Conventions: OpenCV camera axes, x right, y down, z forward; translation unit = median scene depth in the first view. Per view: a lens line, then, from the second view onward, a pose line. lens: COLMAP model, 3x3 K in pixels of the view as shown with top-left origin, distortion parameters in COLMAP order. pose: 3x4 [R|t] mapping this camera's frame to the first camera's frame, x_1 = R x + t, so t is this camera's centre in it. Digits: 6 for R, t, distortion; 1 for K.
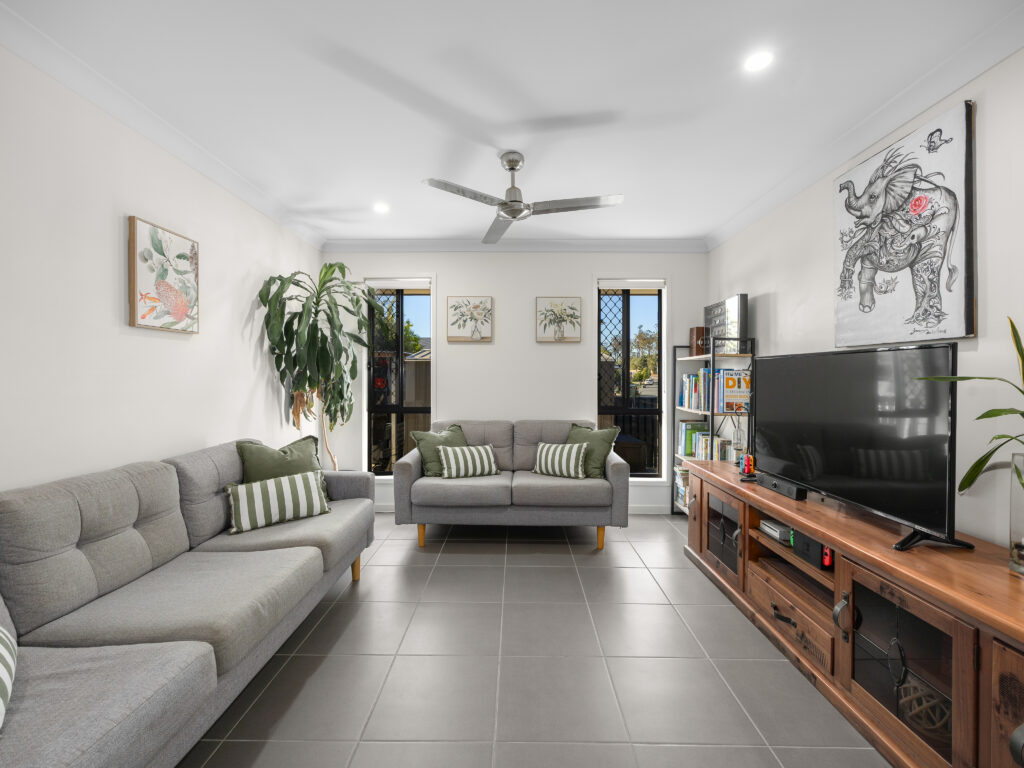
lens RADIAL K [[440.4, 0, 511.0], [0, 440.4, 380.9], [0, 0, 1]] dist [-0.001129, -0.000577]
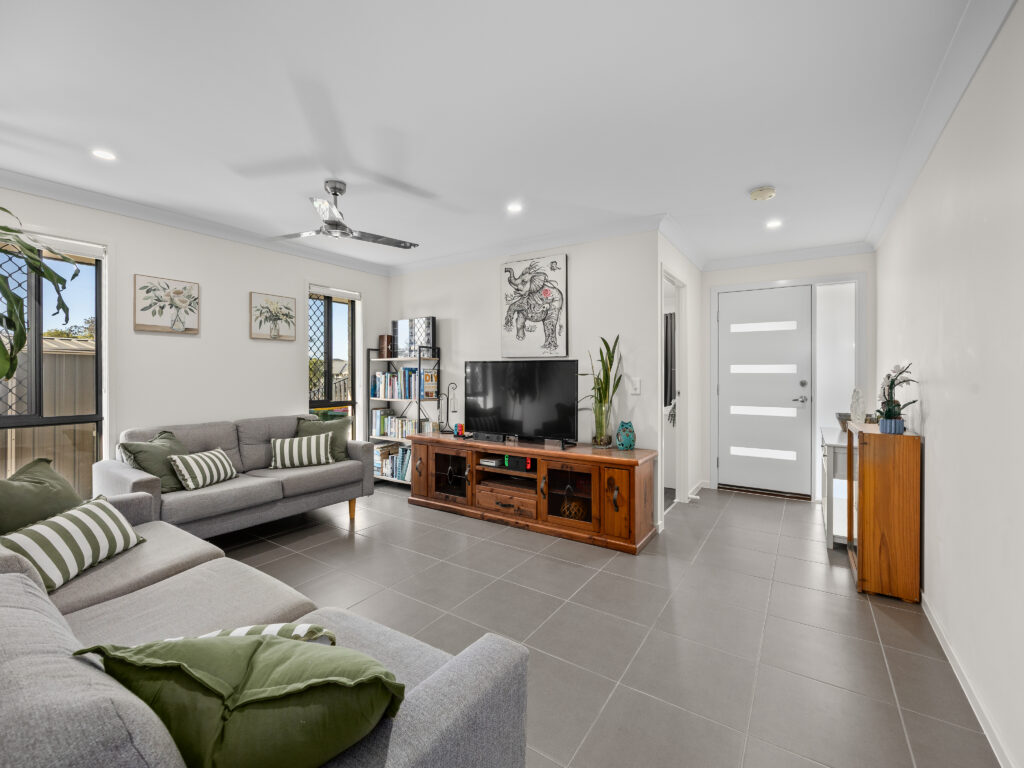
lens RADIAL K [[440.4, 0, 511.7], [0, 440.4, 377.8], [0, 0, 1]] dist [-0.001129, -0.000577]
pose [[0.548298, -0.009613, 0.836228, -0.571843], [0.008438, 0.999947, 0.005962, -0.002173], [-0.836241, 0.003787, 0.548349, -0.015595]]
